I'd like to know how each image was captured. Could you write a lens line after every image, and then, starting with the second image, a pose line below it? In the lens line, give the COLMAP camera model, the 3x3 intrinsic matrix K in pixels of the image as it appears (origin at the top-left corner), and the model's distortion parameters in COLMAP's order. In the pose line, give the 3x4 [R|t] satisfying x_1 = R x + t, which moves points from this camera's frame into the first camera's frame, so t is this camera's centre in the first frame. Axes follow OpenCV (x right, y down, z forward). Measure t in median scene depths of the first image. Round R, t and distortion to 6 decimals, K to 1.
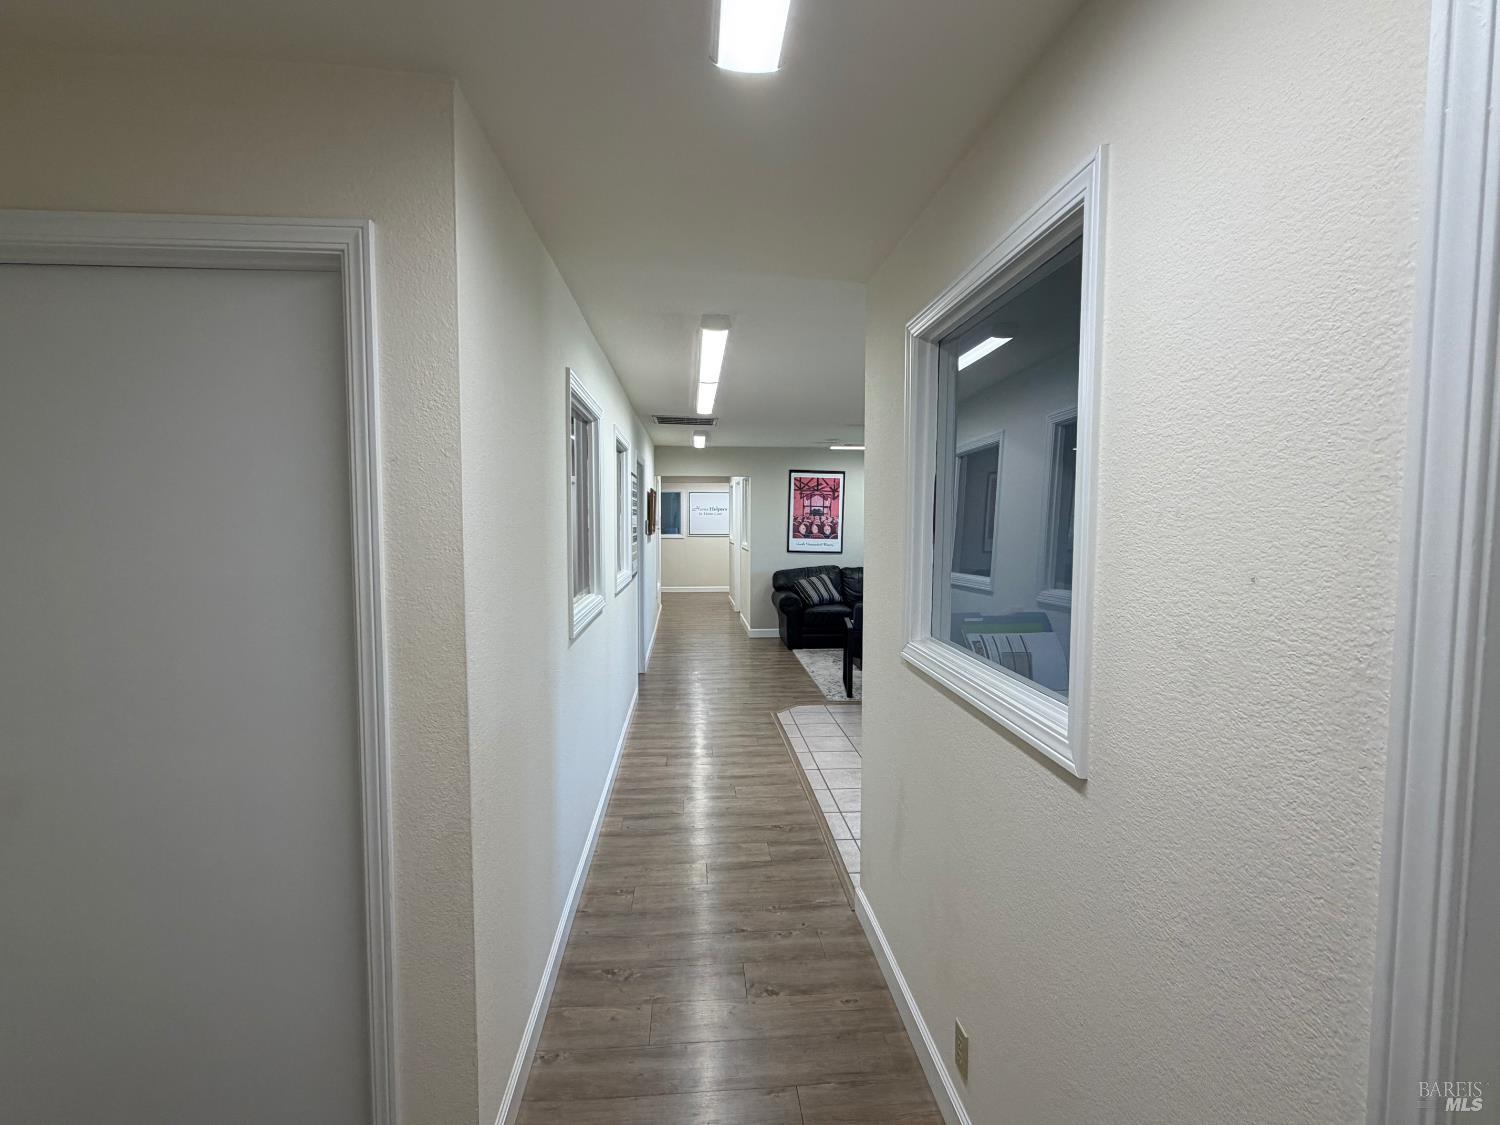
lens RADIAL K [[697.9, 0, 749.1], [0, 697.9, 565.8], [0, 0, 1]] dist [0.002379, -0.001130]
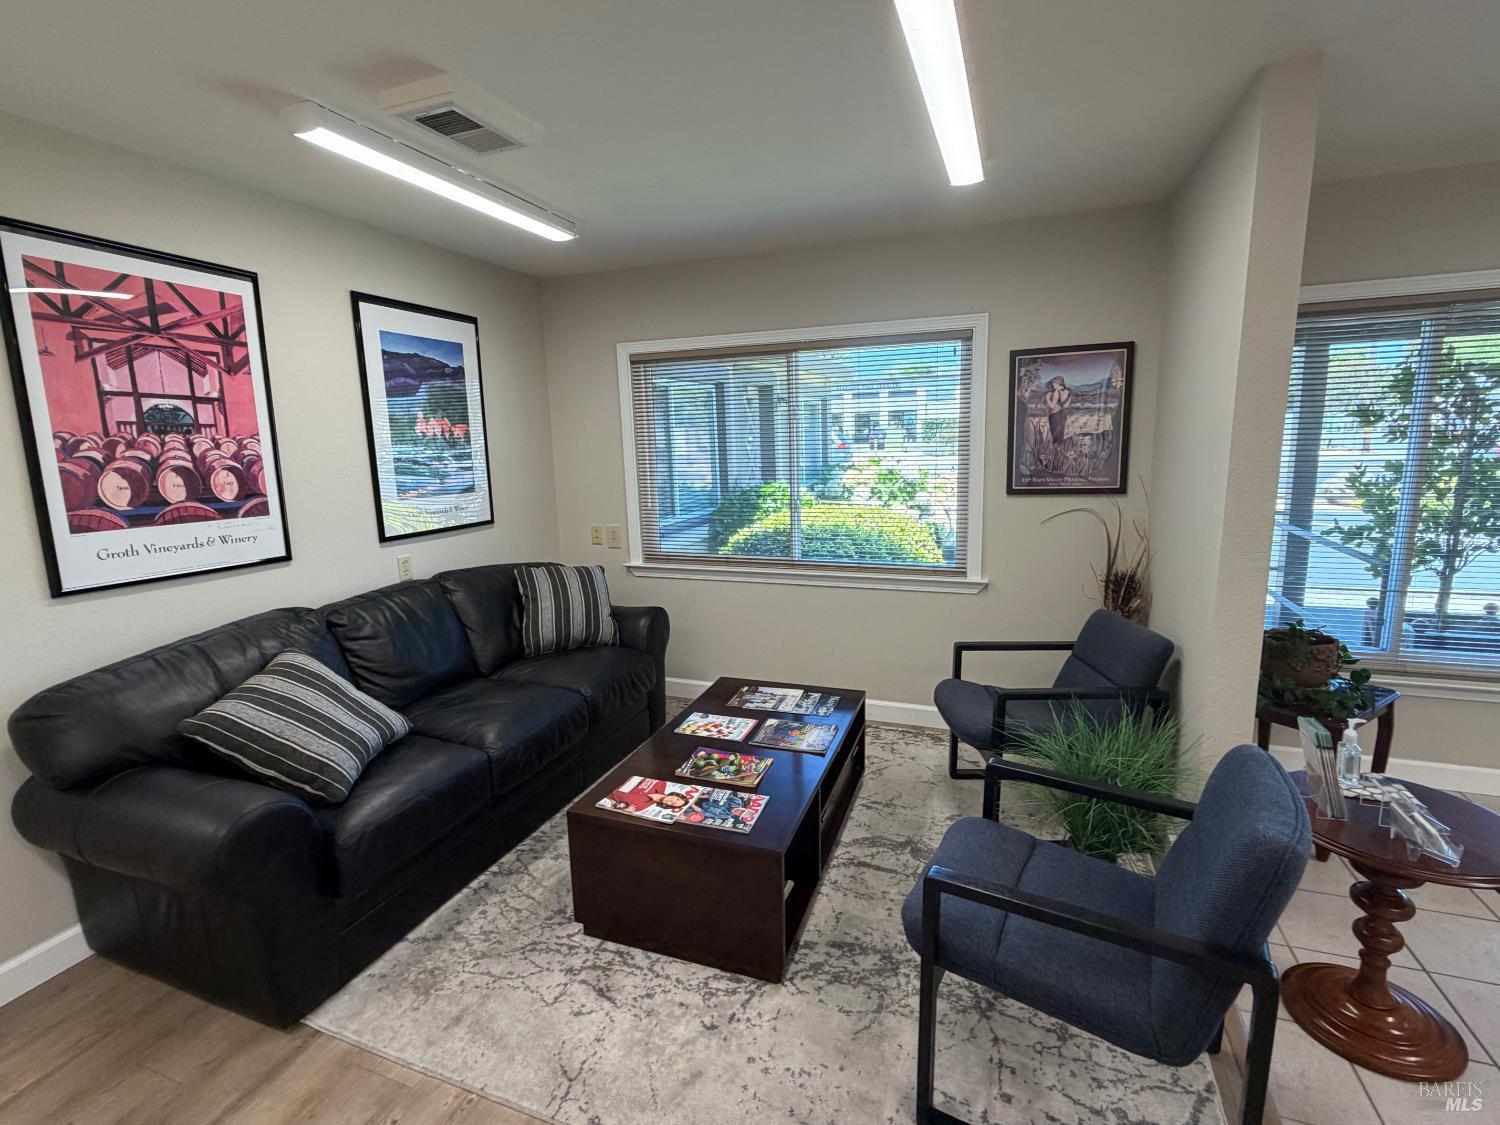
lens RADIAL K [[697.9, 0, 747.0], [0, 697.9, 557.6], [0, 0, 1]] dist [0.002379, -0.001130]
pose [[0.434493, -0.170021, 0.884482, -0.045661], [0.090834, 0.985286, 0.144777, -0.044978], [-0.896083, 0.017437, 0.443543, 0.699533]]
